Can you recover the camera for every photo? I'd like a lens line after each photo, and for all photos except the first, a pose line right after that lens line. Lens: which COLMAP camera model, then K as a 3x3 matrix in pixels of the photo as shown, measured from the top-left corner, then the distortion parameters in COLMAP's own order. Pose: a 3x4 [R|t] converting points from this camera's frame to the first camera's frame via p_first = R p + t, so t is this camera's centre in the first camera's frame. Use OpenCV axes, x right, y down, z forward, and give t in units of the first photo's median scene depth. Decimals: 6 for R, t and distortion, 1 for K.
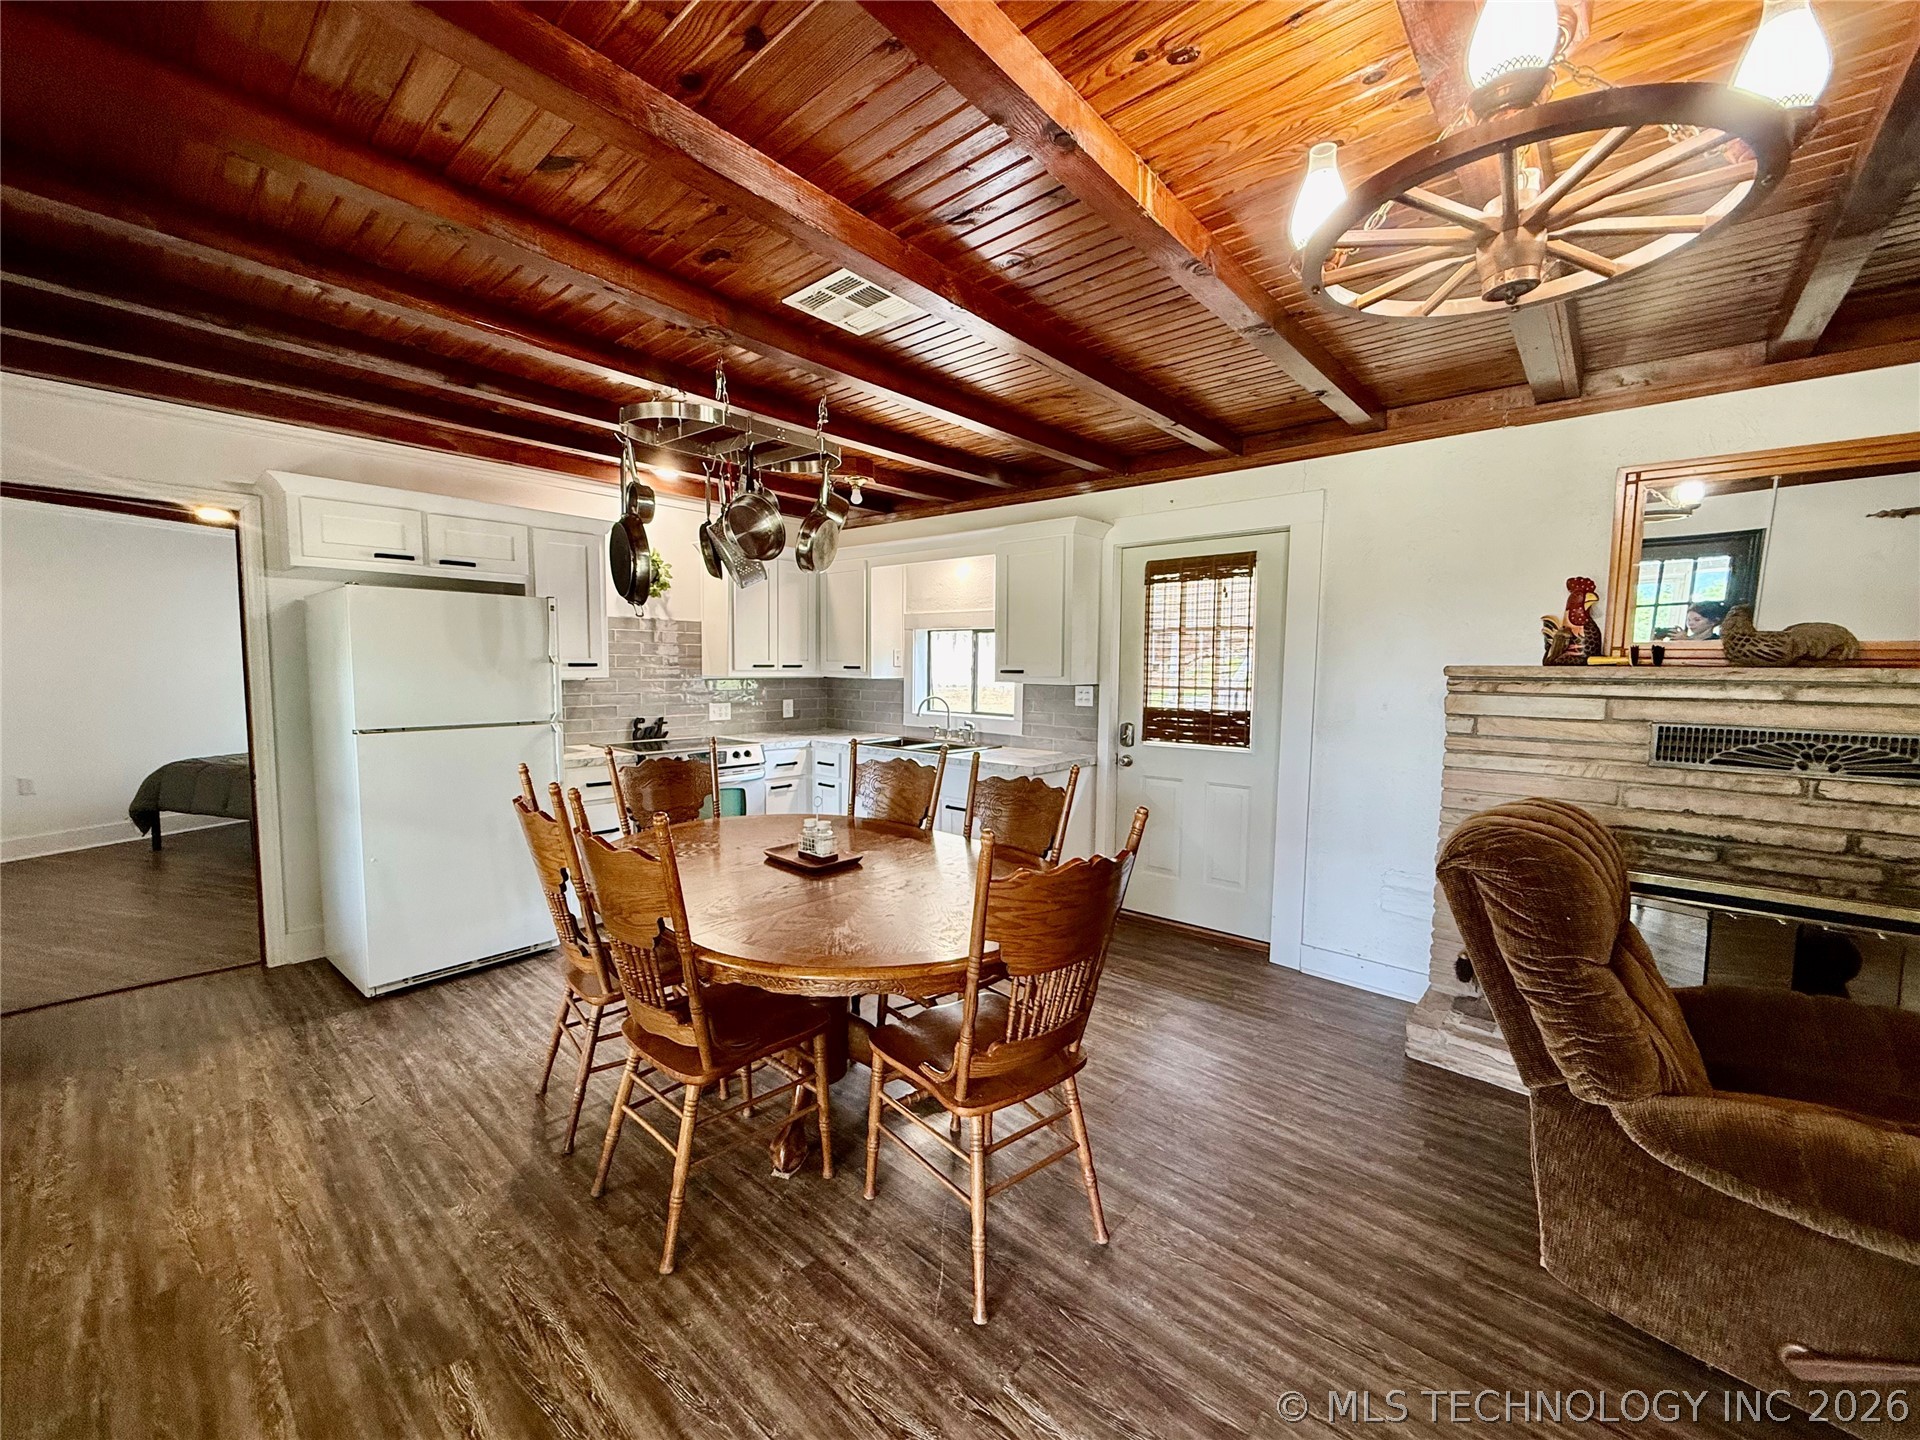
lens RADIAL K [[762.6, 0, 956.7], [0, 762.6, 724.8], [0, 0, 1]] dist [0.001363, -0.000071]
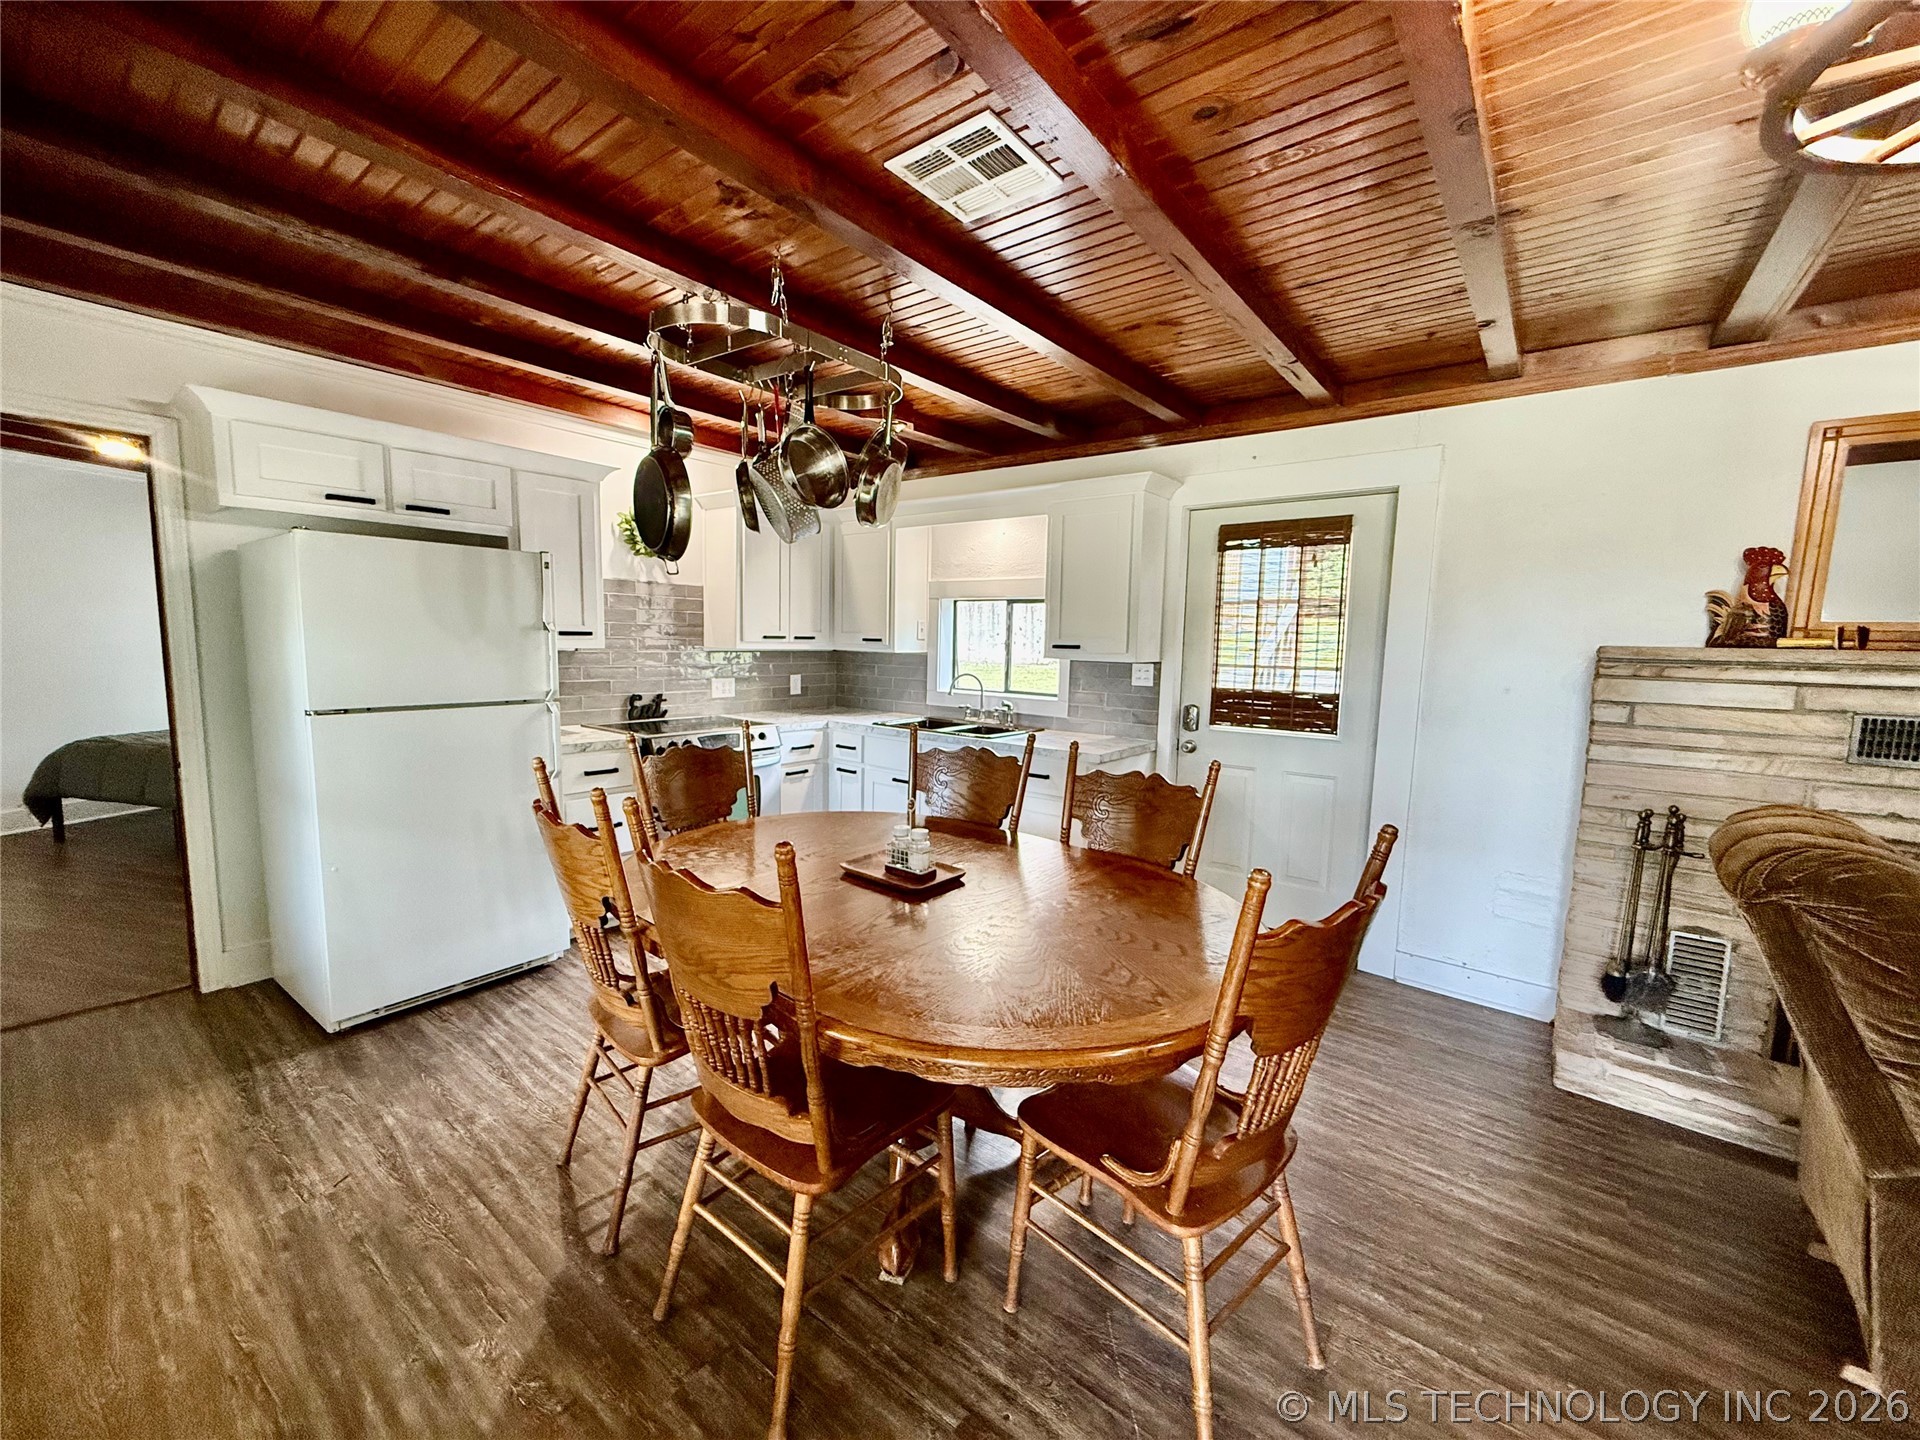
lens RADIAL K [[762.6, 0, 956.9], [0, 762.6, 723.5], [0, 0, 1]] dist [0.001363, -0.000071]
pose [[0.998469, 0.005783, 0.055014, -0.163771], [-0.007565, 0.999452, 0.032229, -0.011815], [-0.054798, -0.032596, 0.997965, 0.172415]]
